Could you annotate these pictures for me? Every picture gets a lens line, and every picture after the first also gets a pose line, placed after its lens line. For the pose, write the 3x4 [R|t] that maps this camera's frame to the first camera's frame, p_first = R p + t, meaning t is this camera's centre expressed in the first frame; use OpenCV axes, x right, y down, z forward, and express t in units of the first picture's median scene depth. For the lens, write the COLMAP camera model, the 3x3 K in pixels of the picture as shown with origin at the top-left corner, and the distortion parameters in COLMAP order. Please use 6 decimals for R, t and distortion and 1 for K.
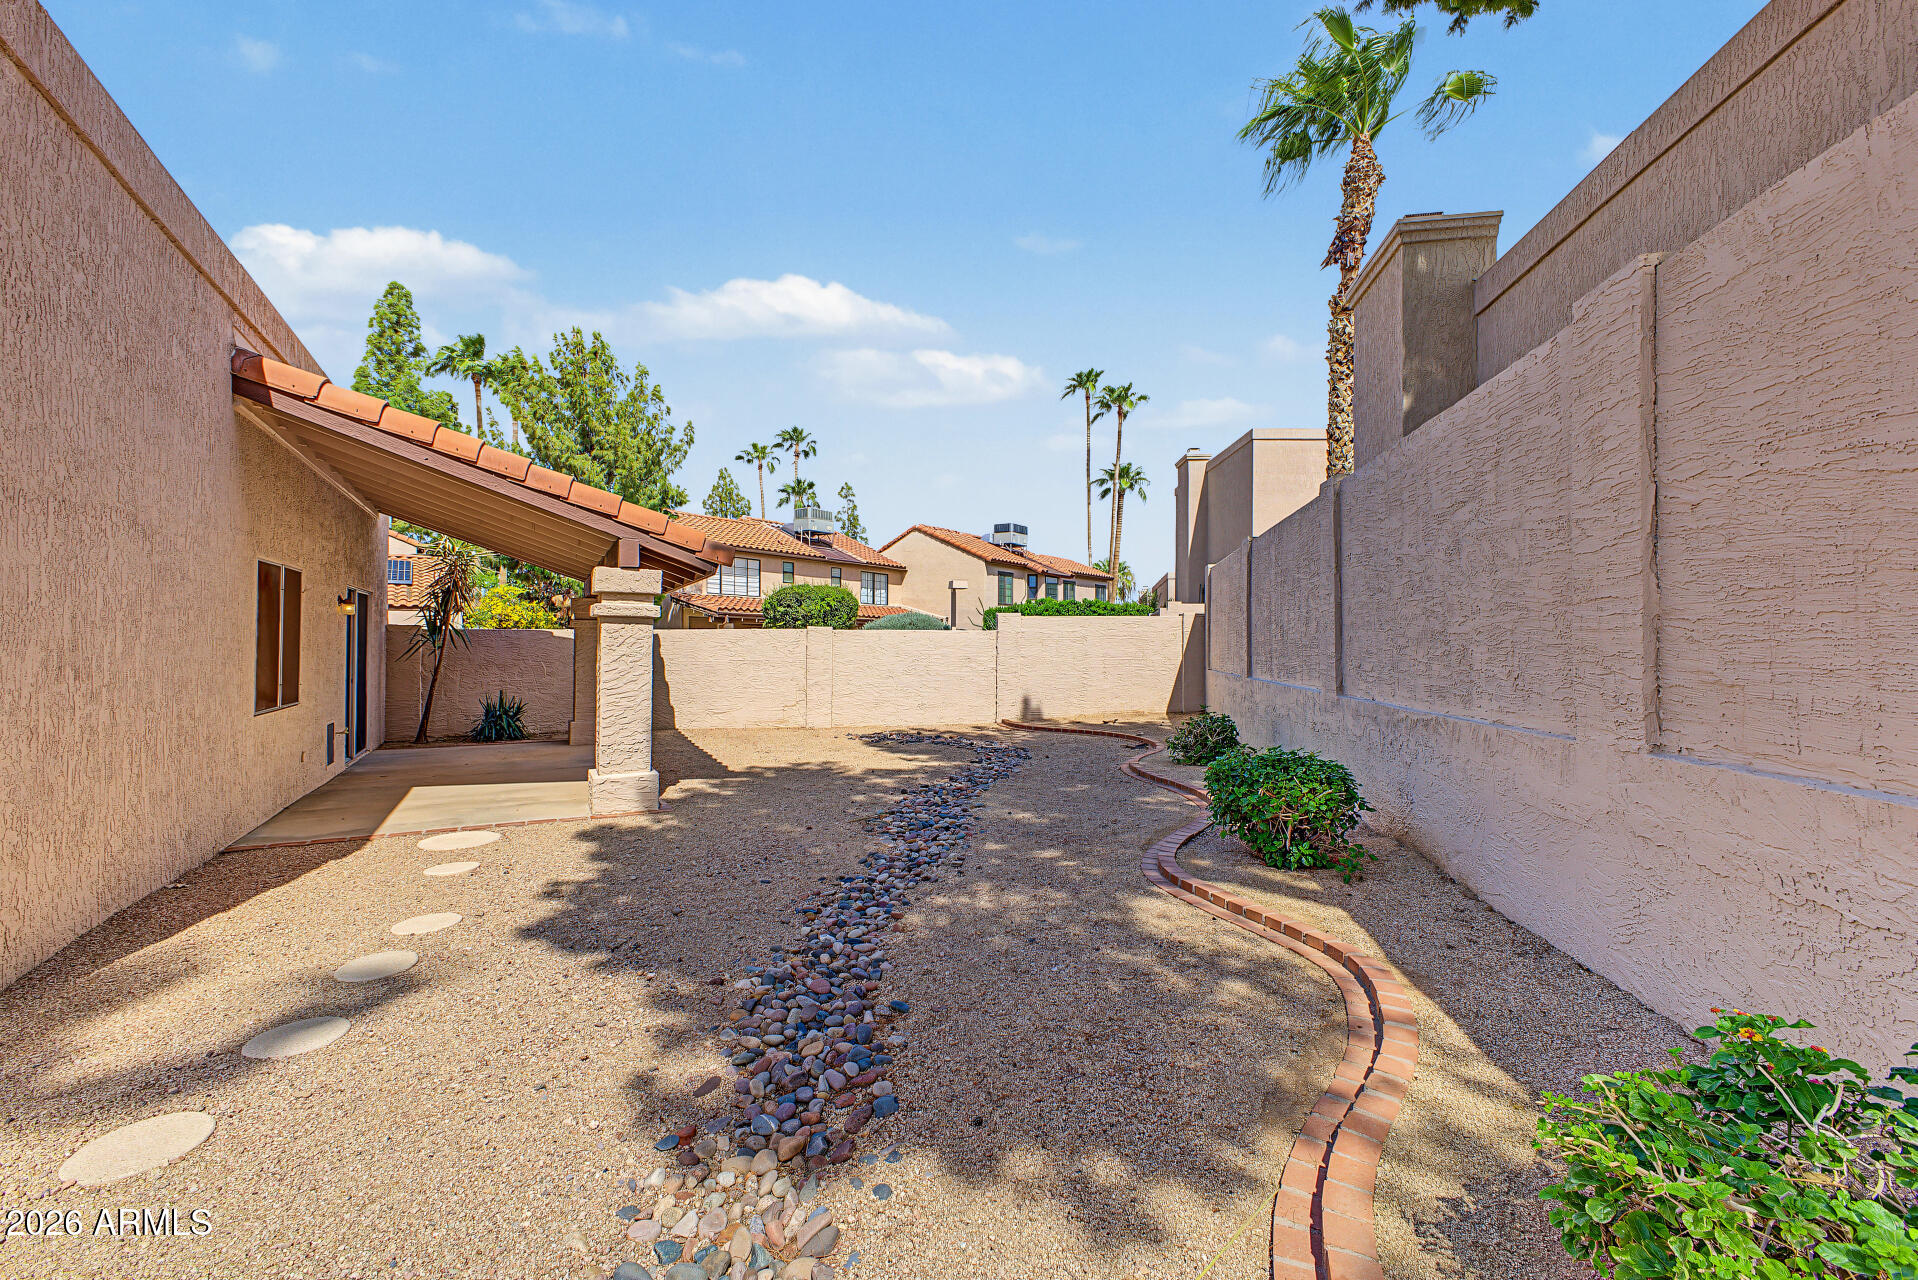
lens RADIAL K [[760.9, 0, 962.4], [0, 760.9, 632.9], [0, 0, 1]] dist [0.021331, -0.004873]
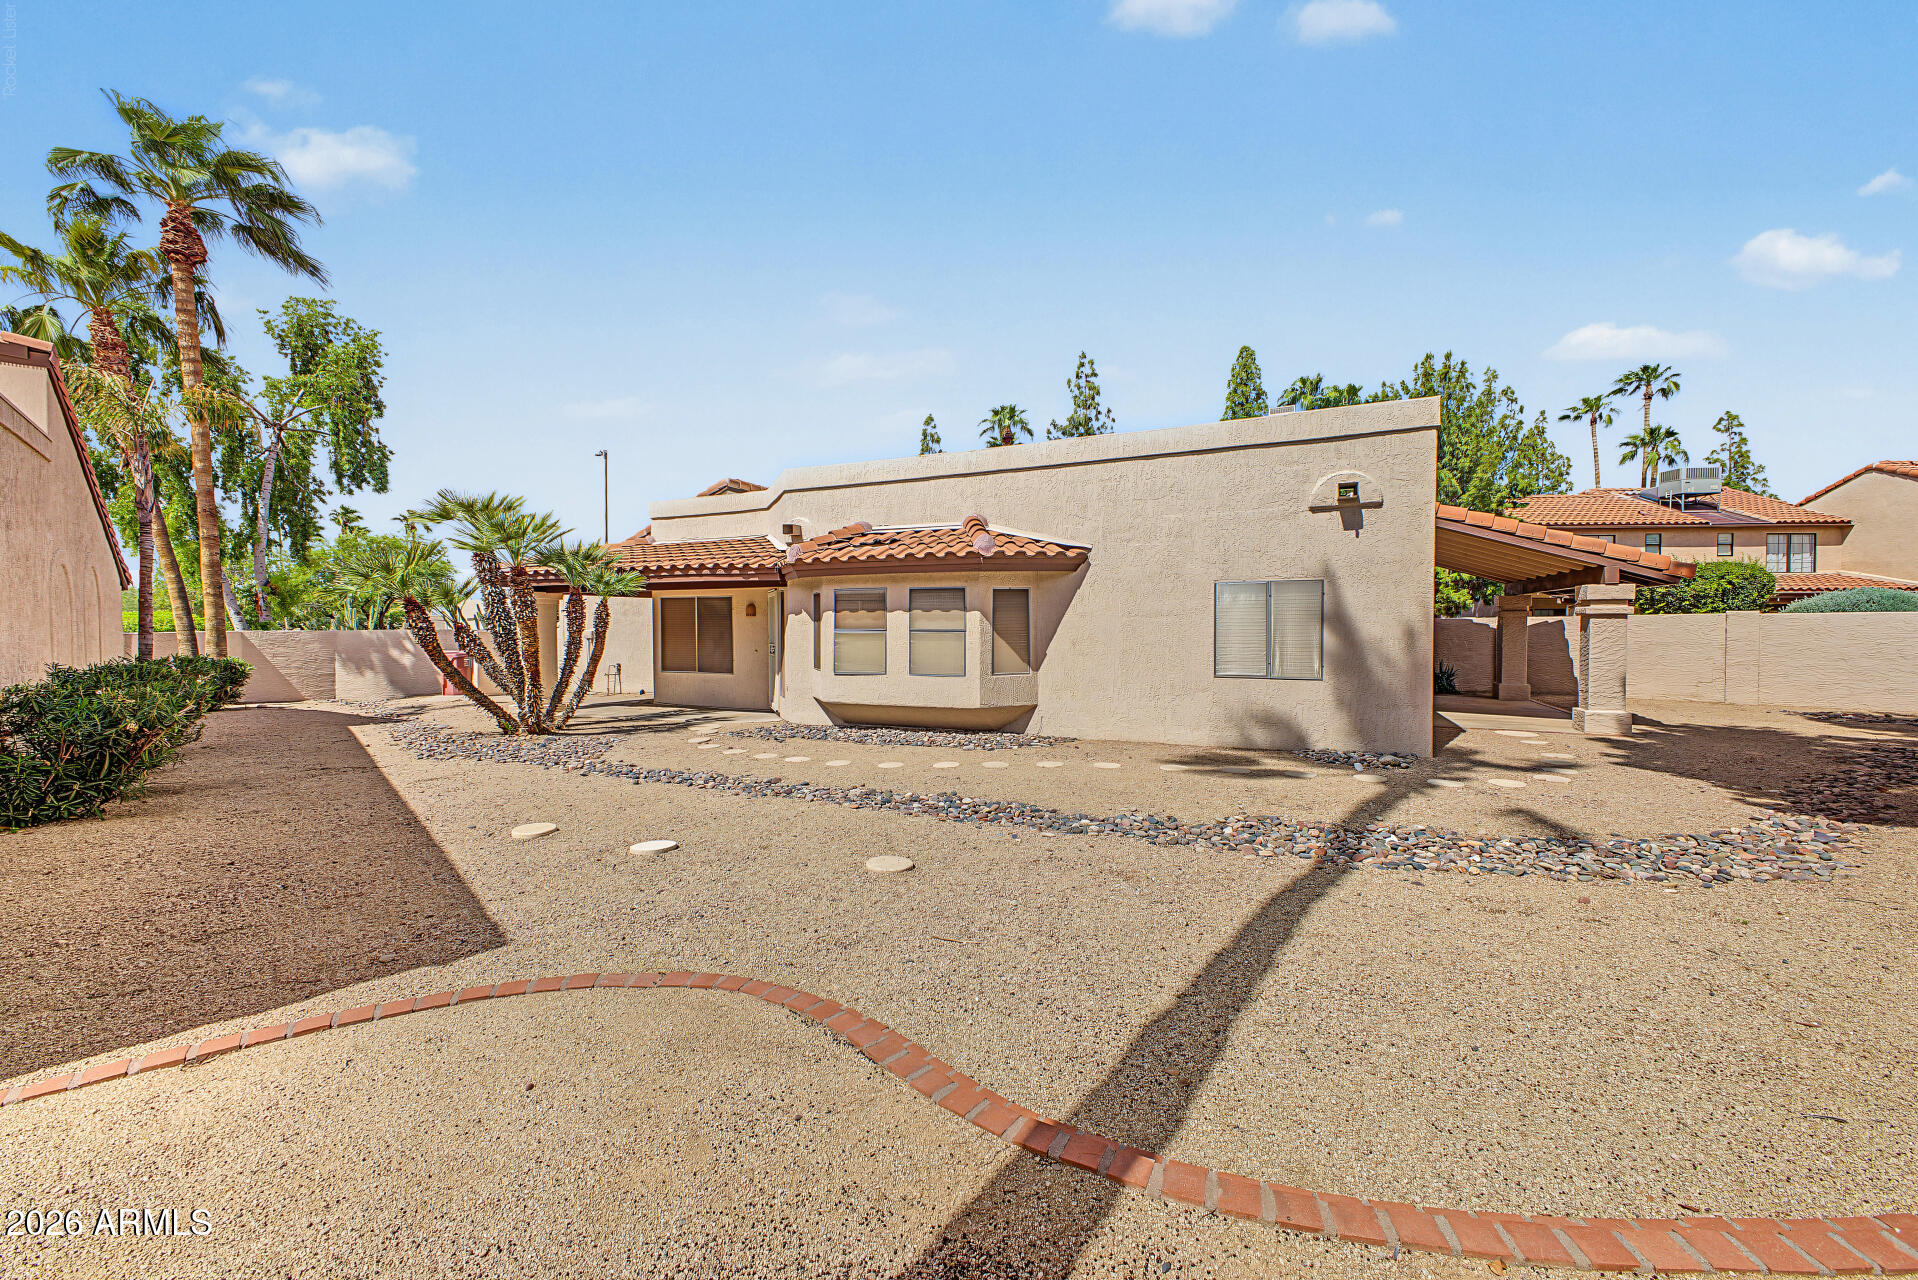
lens RADIAL K [[760.9, 0, 962.4], [0, 760.9, 632.9], [0, 0, 1]] dist [0.021331, -0.004873]
pose [[0.605684, 0.002990, -0.795699, 0.005902], [0.019890, 0.999624, 0.018897, -0.006999], [0.795456, -0.027272, 0.605397, -0.196326]]
